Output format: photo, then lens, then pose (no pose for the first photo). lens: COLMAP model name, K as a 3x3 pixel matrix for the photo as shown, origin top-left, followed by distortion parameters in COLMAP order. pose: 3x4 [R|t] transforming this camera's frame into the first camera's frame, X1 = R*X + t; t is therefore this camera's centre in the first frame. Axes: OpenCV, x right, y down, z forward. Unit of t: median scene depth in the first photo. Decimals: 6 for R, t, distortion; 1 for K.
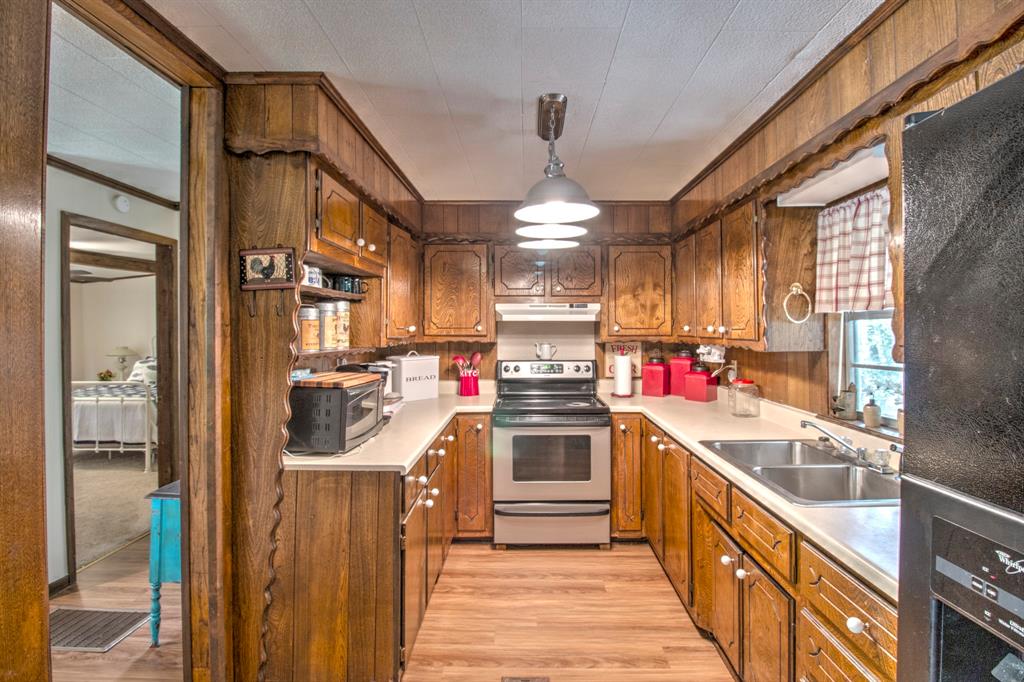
lens RADIAL K [[480.4, 0, 505.7], [0, 480.4, 332.4], [0, 0, 1]] dist [0.001811, -0.011658]
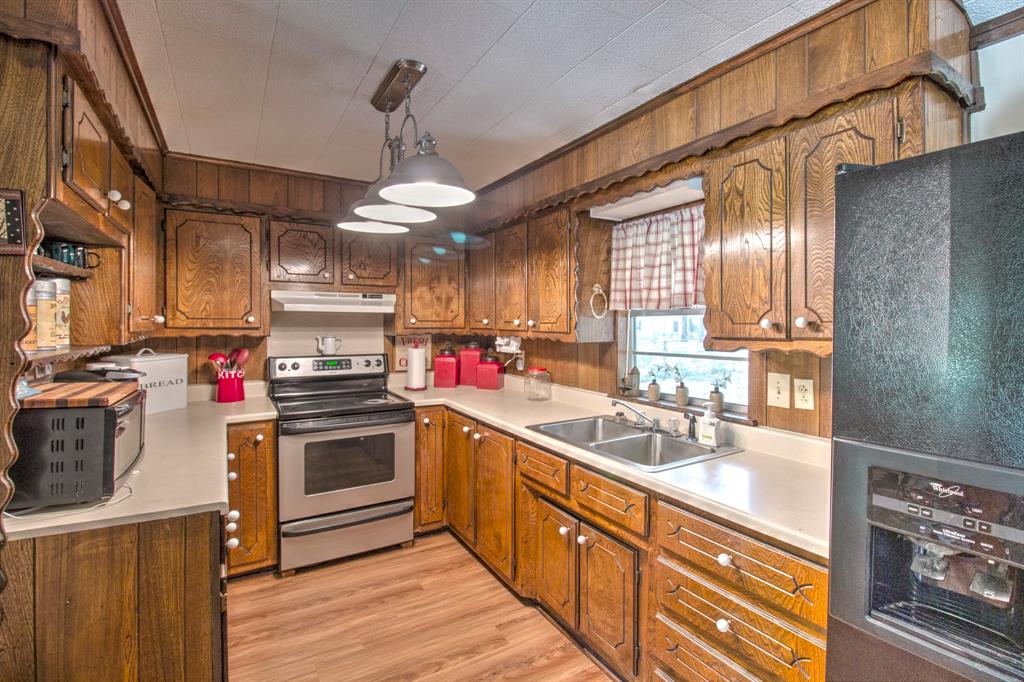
lens RADIAL K [[480.4, 0, 501.0], [0, 480.4, 336.4], [0, 0, 1]] dist [0.001811, -0.011658]
pose [[0.849169, -0.009113, 0.528043, -0.196281], [-0.005156, 0.999660, 0.025544, -0.003421], [-0.528096, -0.024413, 0.848833, 0.110369]]
